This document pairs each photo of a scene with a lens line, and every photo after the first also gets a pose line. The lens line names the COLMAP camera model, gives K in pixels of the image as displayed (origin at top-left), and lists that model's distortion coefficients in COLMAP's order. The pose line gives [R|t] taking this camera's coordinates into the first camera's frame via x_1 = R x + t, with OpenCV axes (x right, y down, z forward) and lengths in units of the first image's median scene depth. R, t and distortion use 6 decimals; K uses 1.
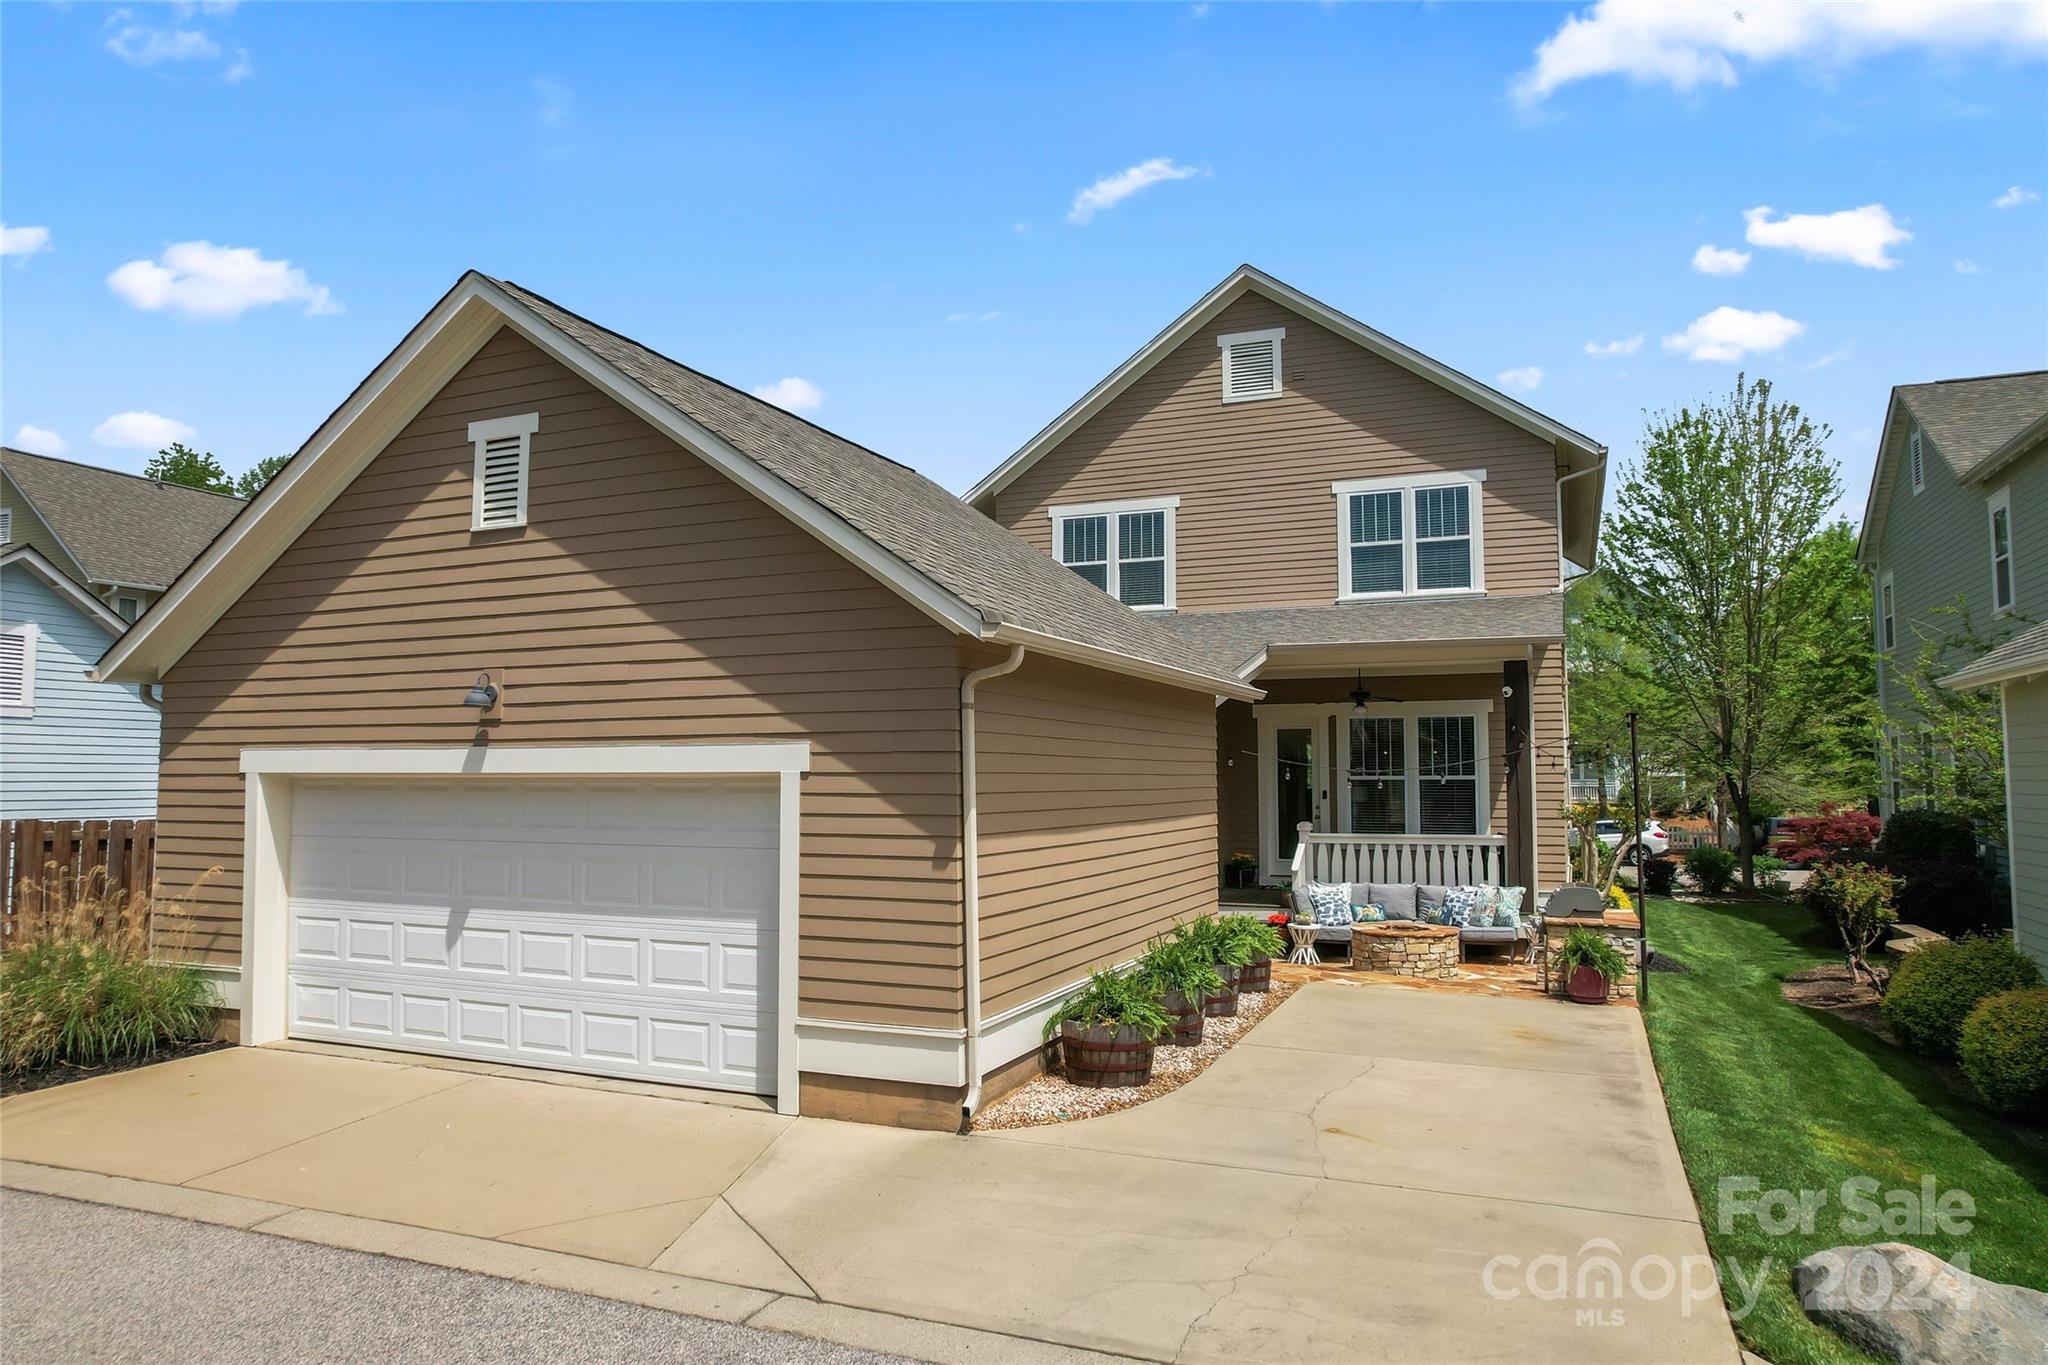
lens RADIAL K [[1295.5, 0, 1024.0], [0, 1295.5, 682.5], [0, 0, 1]] dist [-0.022228, 0.000535]
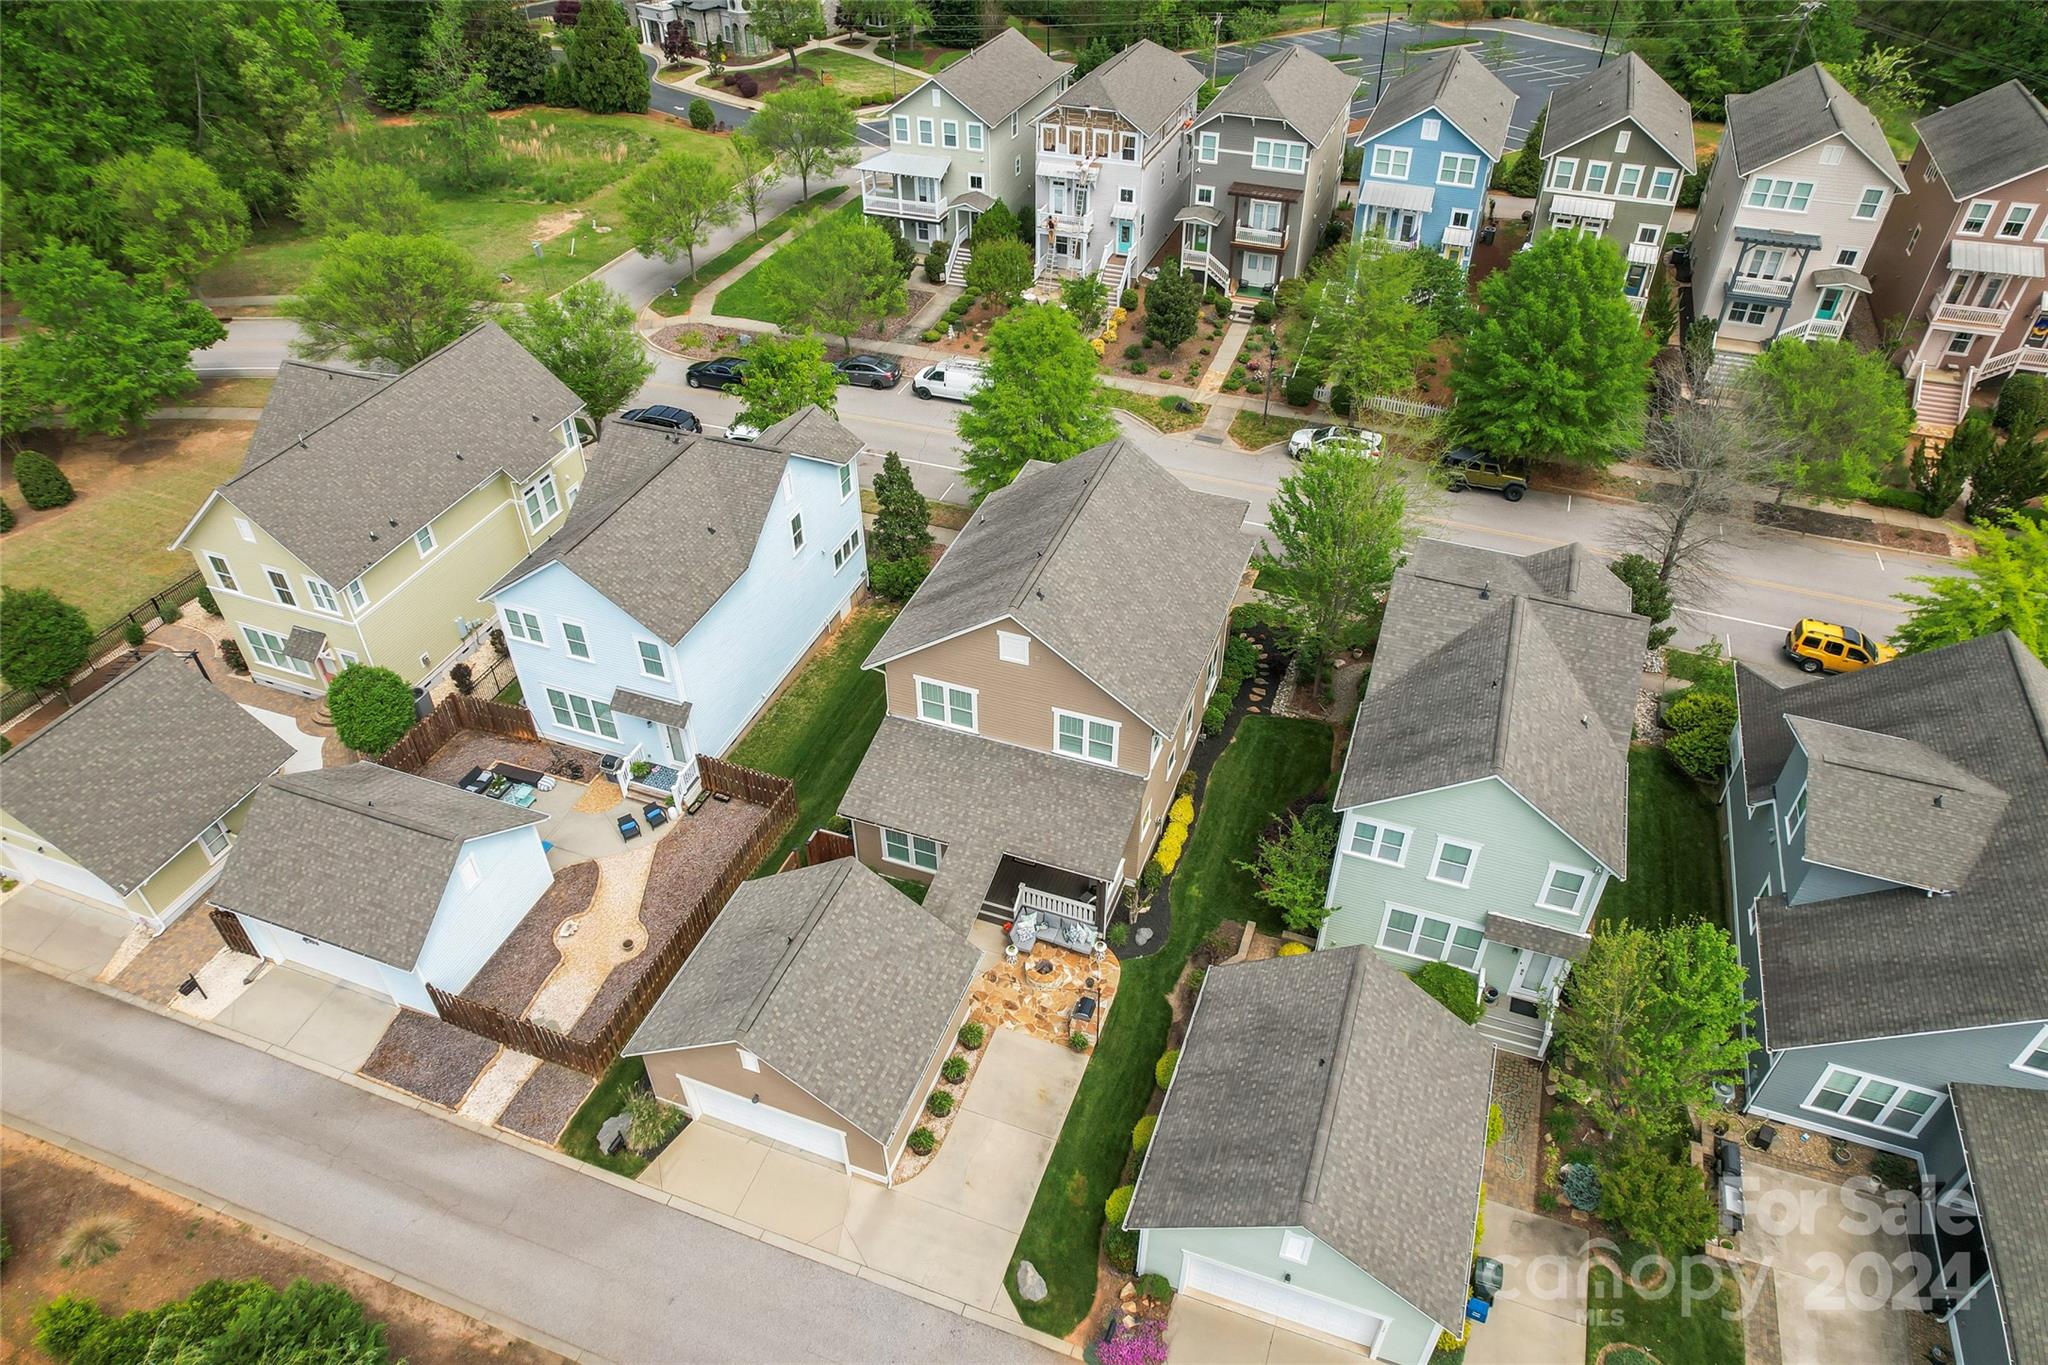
lens RADIAL K [[1295.5, 0, 1024.0], [0, 1295.5, 682.5], [0, 0, 1]] dist [-0.022228, 0.000535]
pose [[0.998942, -0.032954, 0.032083, 0.278257], [0.001599, 0.722034, 0.691856, -3.331890], [-0.045964, -0.691073, 0.721322, -0.898398]]
